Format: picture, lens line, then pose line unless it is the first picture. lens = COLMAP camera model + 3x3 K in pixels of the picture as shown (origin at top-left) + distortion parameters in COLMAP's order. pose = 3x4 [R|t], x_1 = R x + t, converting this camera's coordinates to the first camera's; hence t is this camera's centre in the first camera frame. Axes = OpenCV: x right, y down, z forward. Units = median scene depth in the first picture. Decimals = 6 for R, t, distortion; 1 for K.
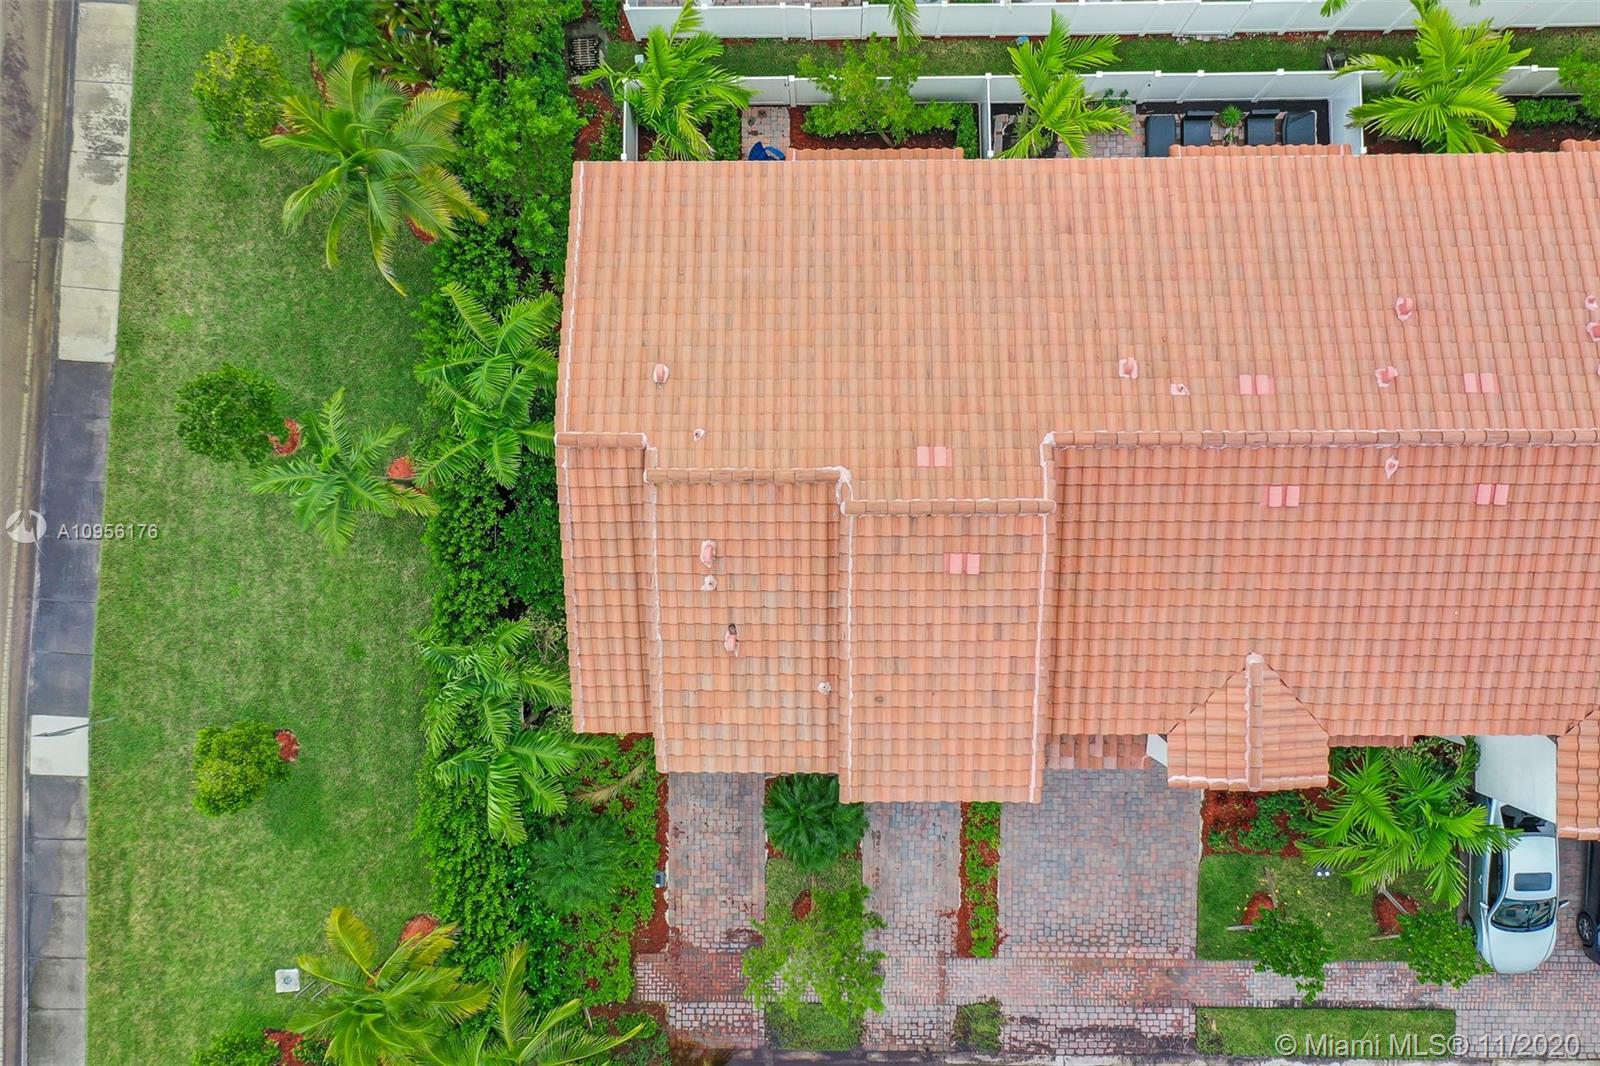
lens RADIAL K [[1291.4, 0, 808.6], [0, 1291.4, 533.3], [0, 0, 1]] dist [-0.004220, -0.000465]
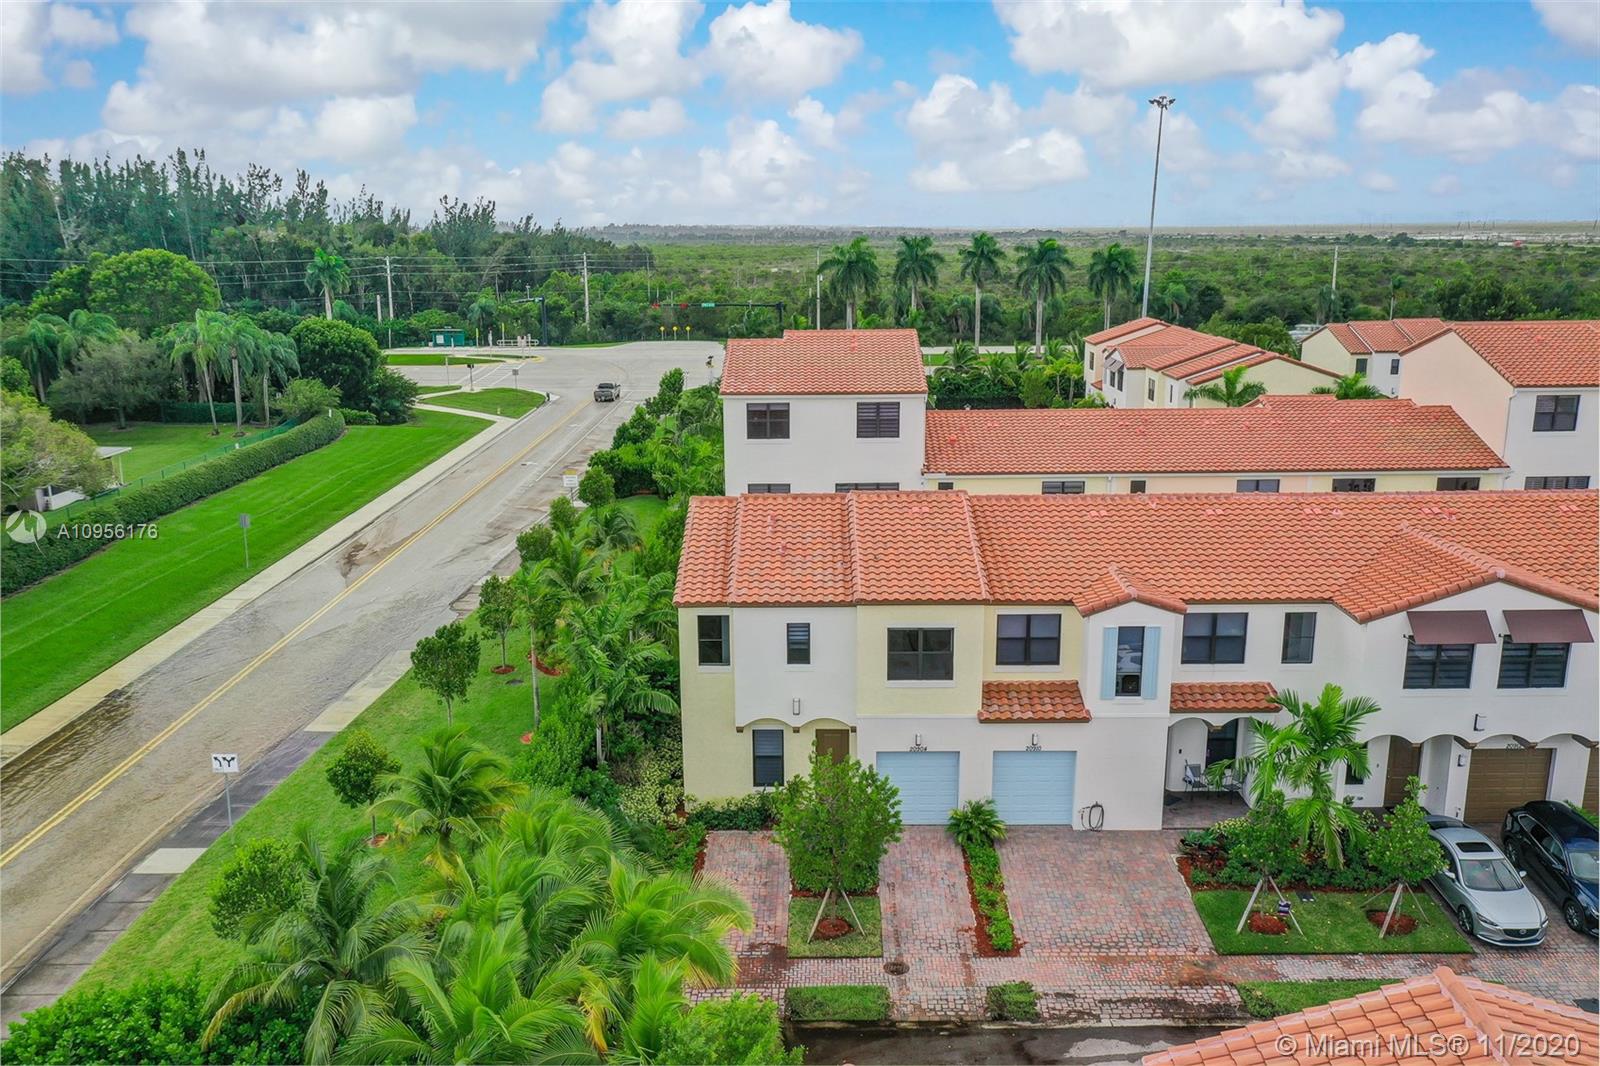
lens RADIAL K [[1291.4, 0, 796.7], [0, 1291.4, 533.3], [0, 0, 1]] dist [-0.004220, -0.000465]
pose [[0.999816, 0.017743, -0.007226, -0.024930], [-0.011079, 0.227805, -0.973644, 1.226036], [-0.015630, 0.973545, 0.227960, 0.456130]]
